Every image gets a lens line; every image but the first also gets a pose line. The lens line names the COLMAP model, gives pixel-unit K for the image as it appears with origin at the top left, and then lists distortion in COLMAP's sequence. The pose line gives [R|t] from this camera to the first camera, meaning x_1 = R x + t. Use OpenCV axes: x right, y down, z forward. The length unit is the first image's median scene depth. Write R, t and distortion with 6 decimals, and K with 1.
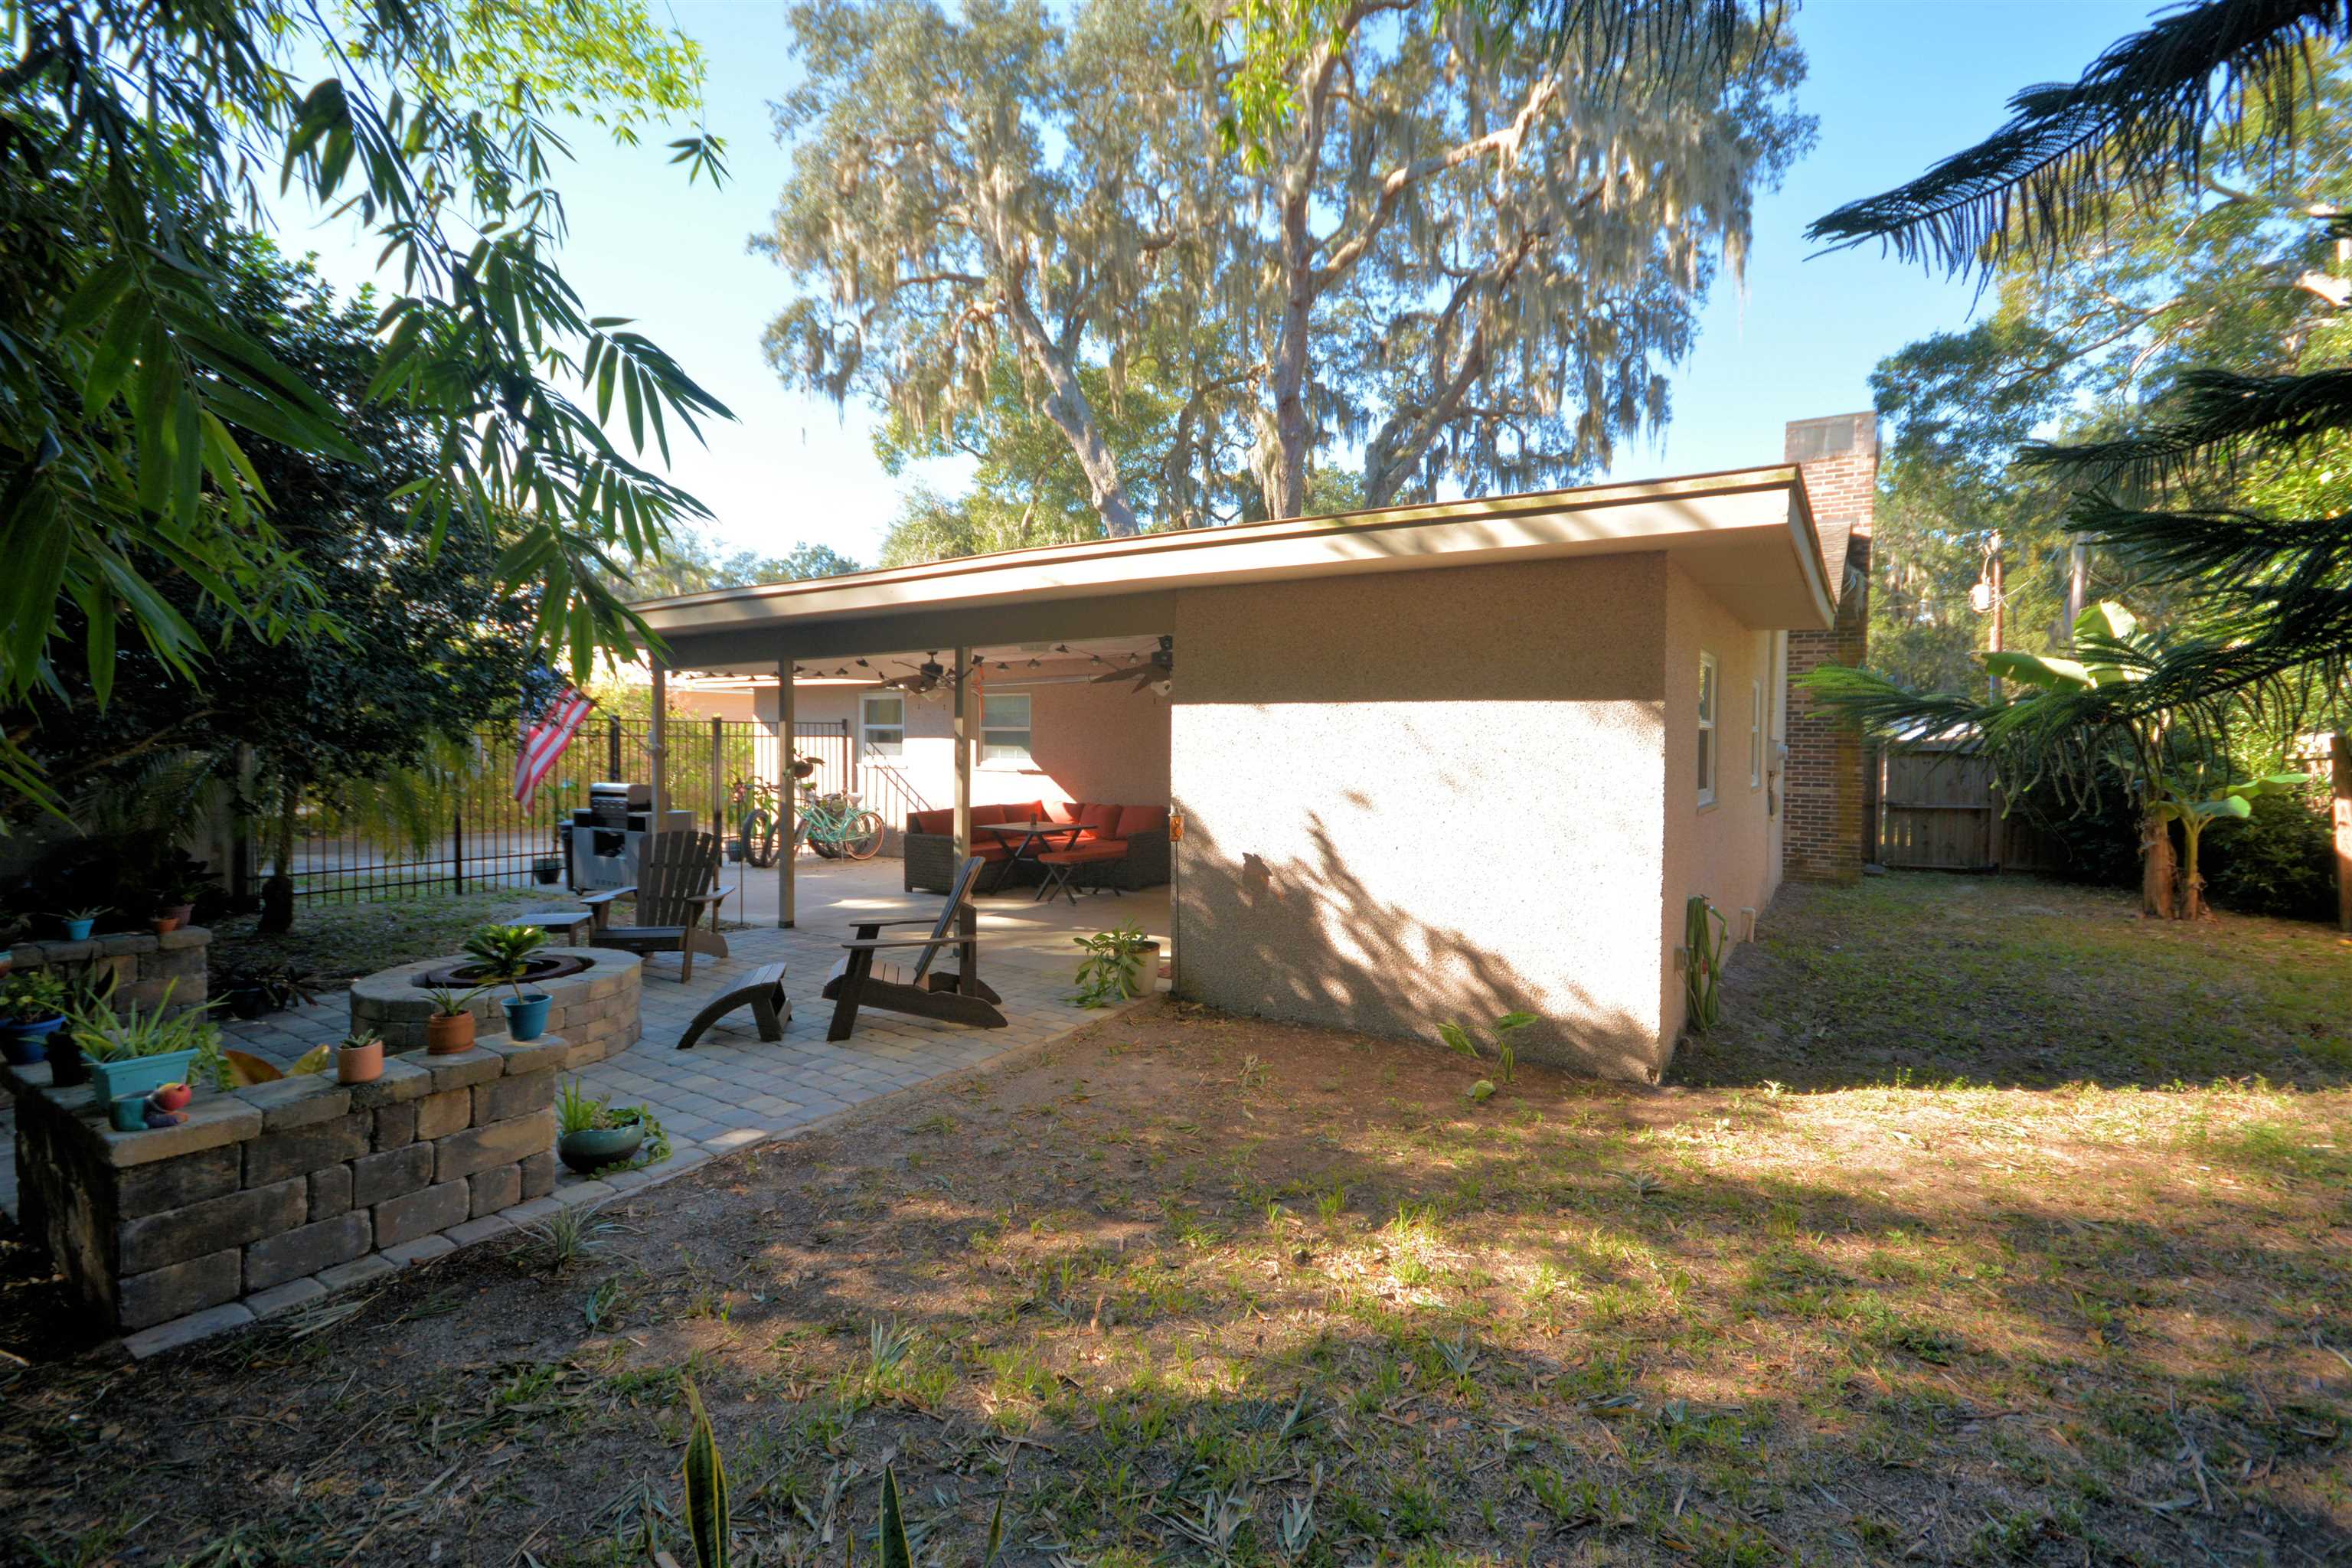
lens RADIAL K [[1046.6, 0, 1167.1], [0, 1046.6, 771.3], [0, 0, 1]] dist [0.010525, -0.004167]
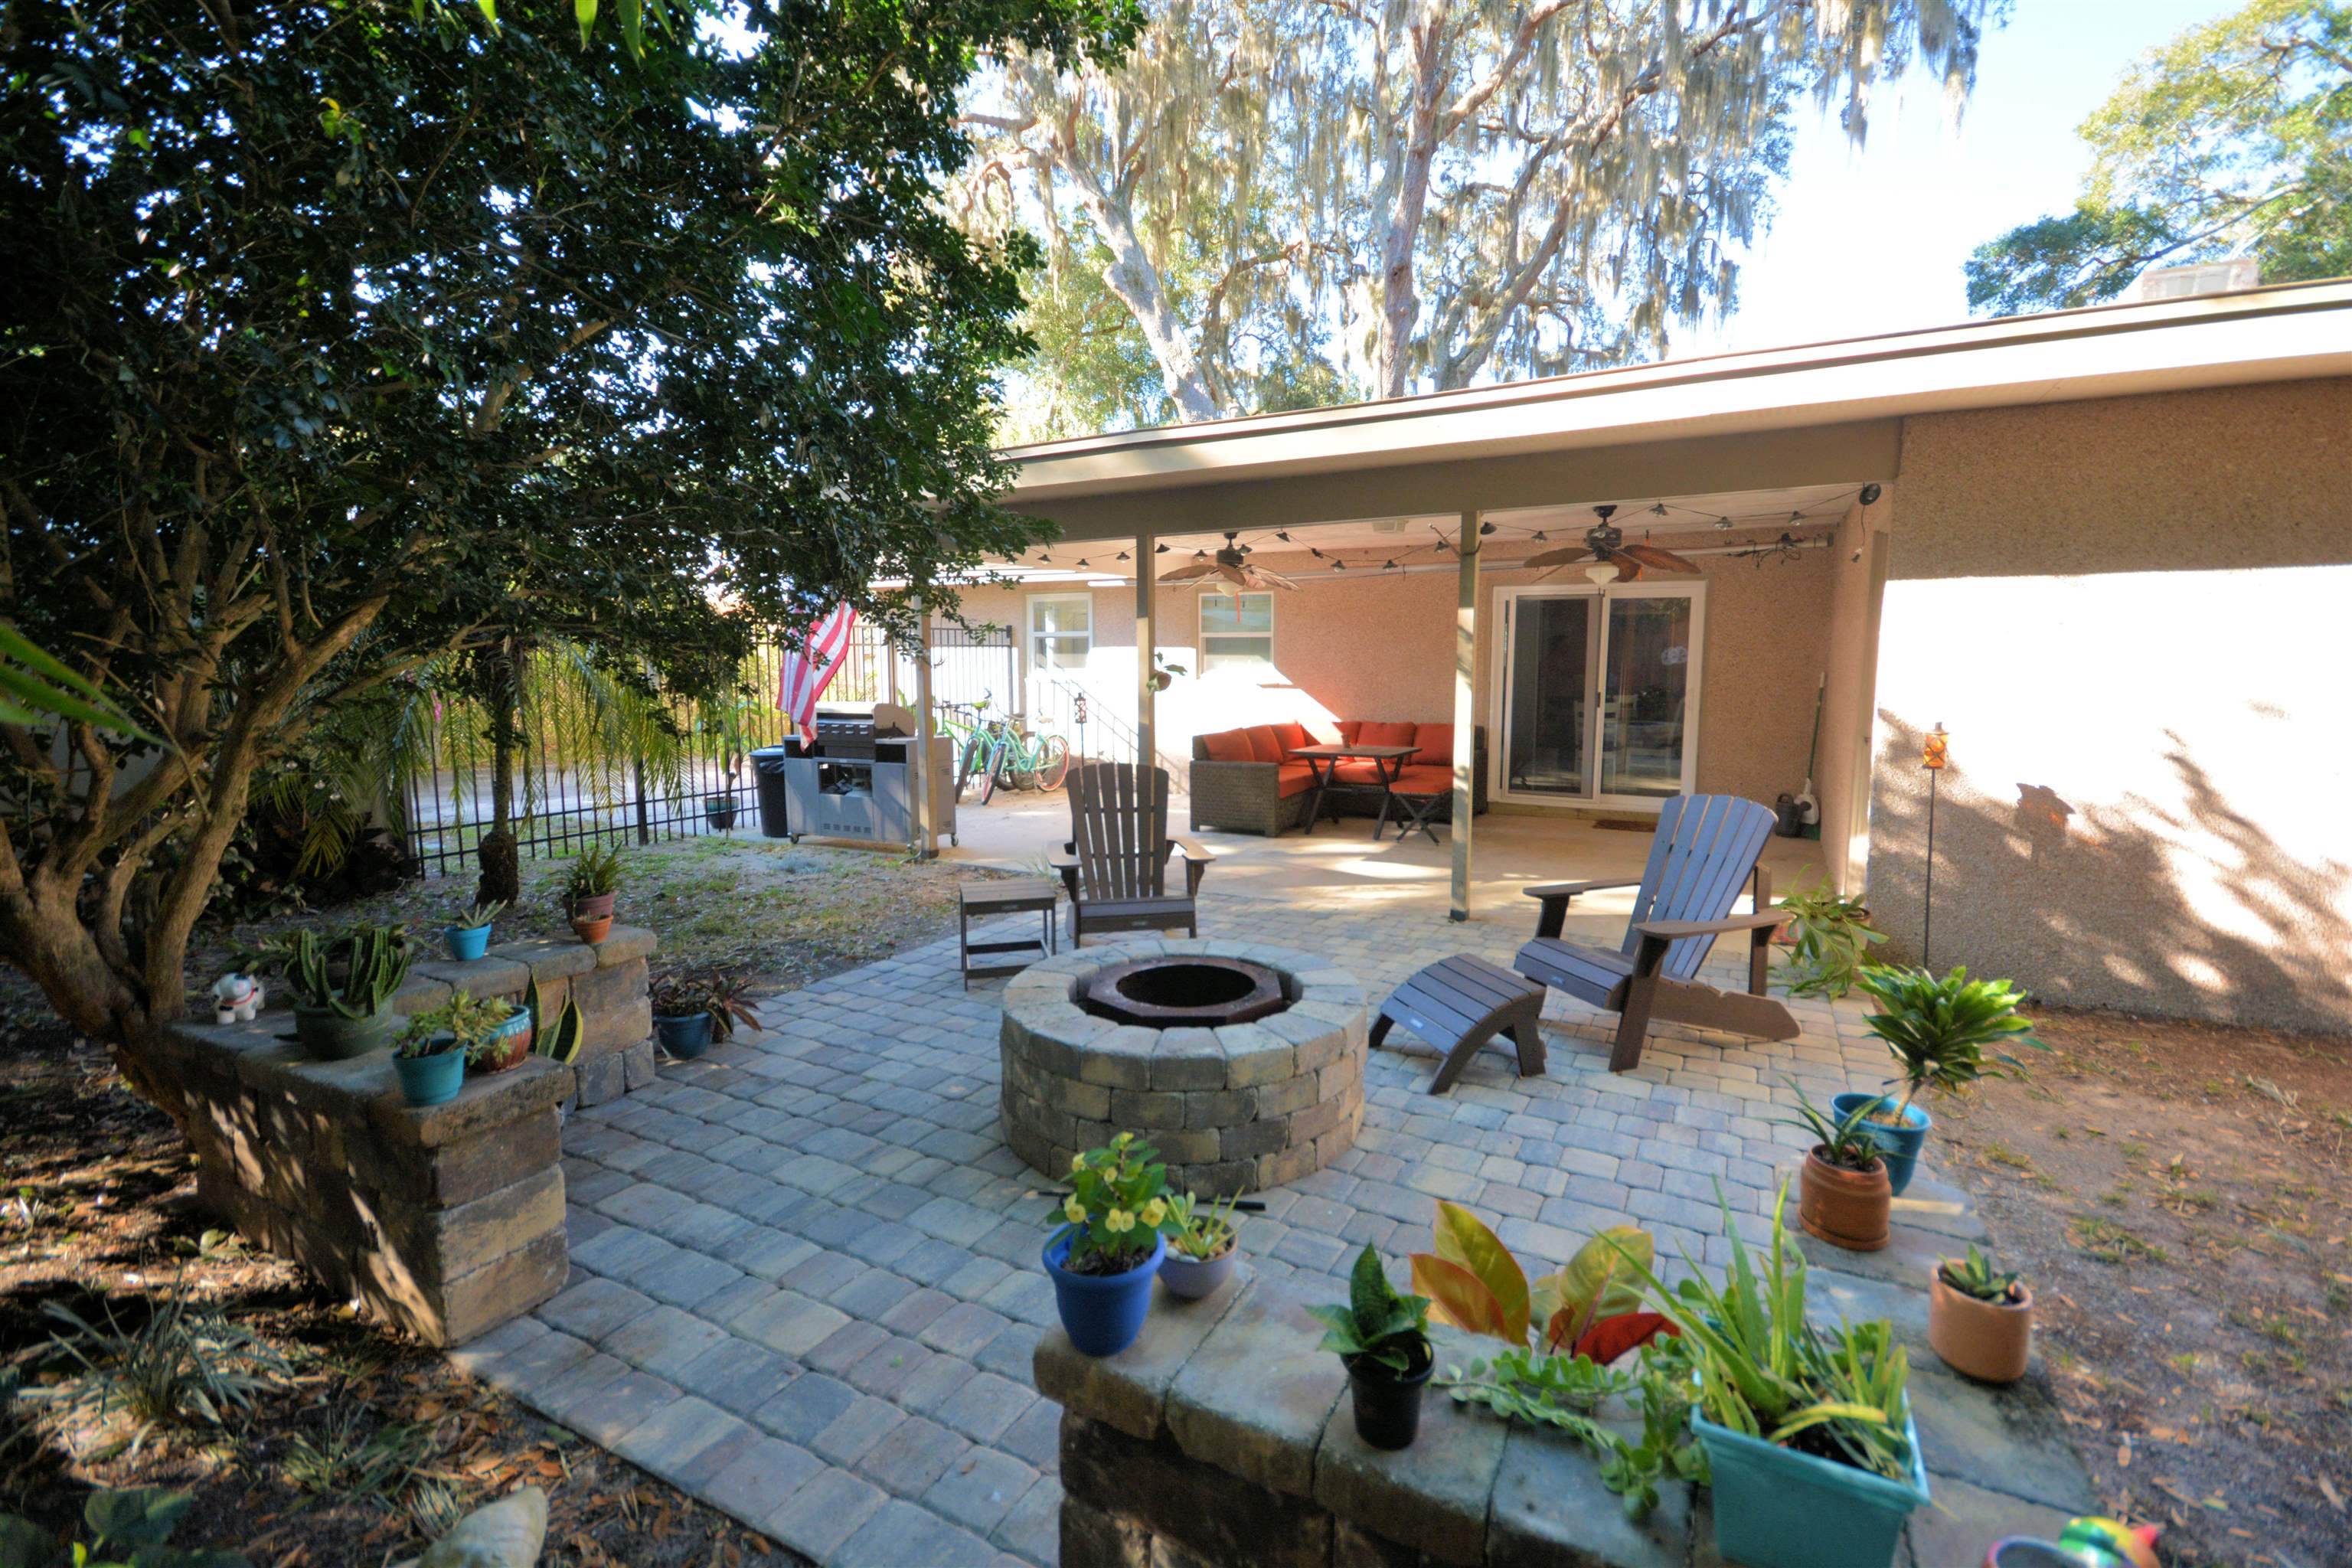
lens RADIAL K [[1046.6, 0, 1179.7], [0, 1046.6, 792.9], [0, 0, 1]] dist [0.010525, -0.004167]
pose [[0.996886, -0.015325, 0.077355, -0.250599], [0.007721, 0.995190, 0.097659, 0.003337], [-0.078479, -0.096757, 0.992209, 0.142100]]
